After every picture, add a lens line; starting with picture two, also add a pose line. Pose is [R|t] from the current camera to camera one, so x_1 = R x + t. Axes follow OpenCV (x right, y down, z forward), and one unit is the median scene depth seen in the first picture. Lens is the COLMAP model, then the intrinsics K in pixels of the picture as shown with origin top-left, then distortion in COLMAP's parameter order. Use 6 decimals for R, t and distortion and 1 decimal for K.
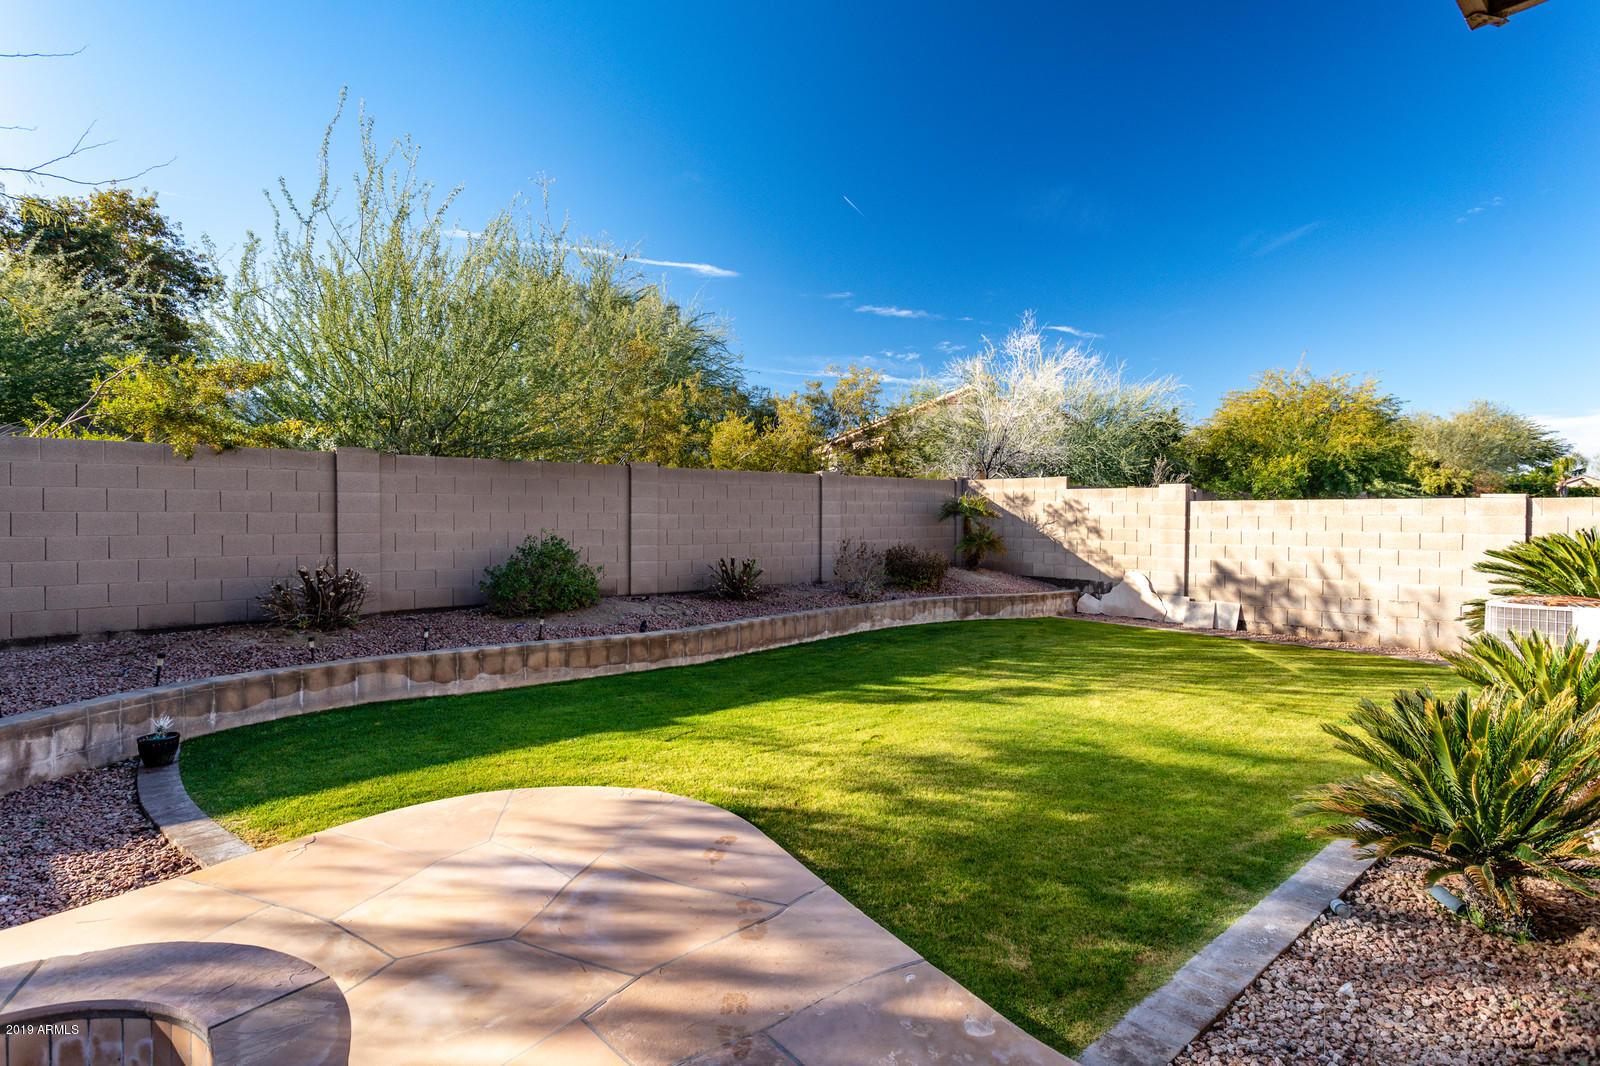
lens RADIAL K [[832.4, 0, 799.8], [0, 832.4, 524.0], [0, 0, 1]] dist [0.009609, 0.000984]
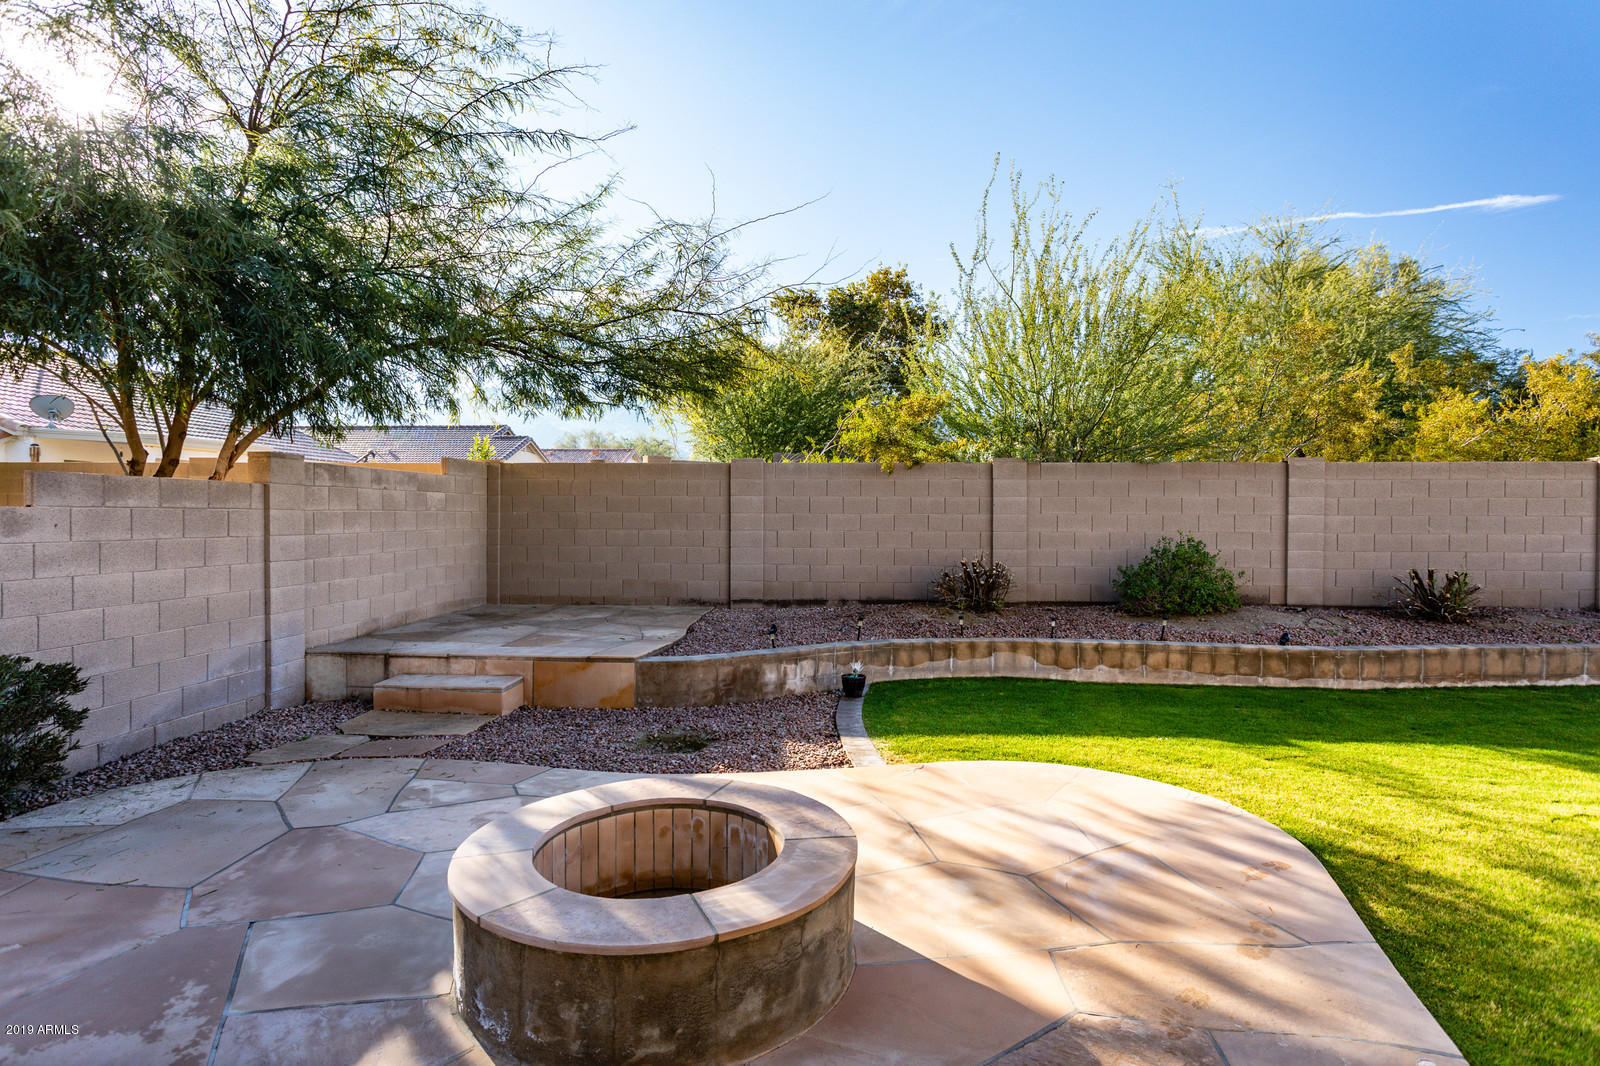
lens RADIAL K [[832.4, 0, 799.8], [0, 832.4, 524.0], [0, 0, 1]] dist [0.009609, 0.000984]
pose [[0.701574, 0.007879, -0.712553, 0.105550], [-0.009182, 0.999956, 0.002017, 0.000350], [0.712537, 0.005128, 0.701616, -0.021394]]
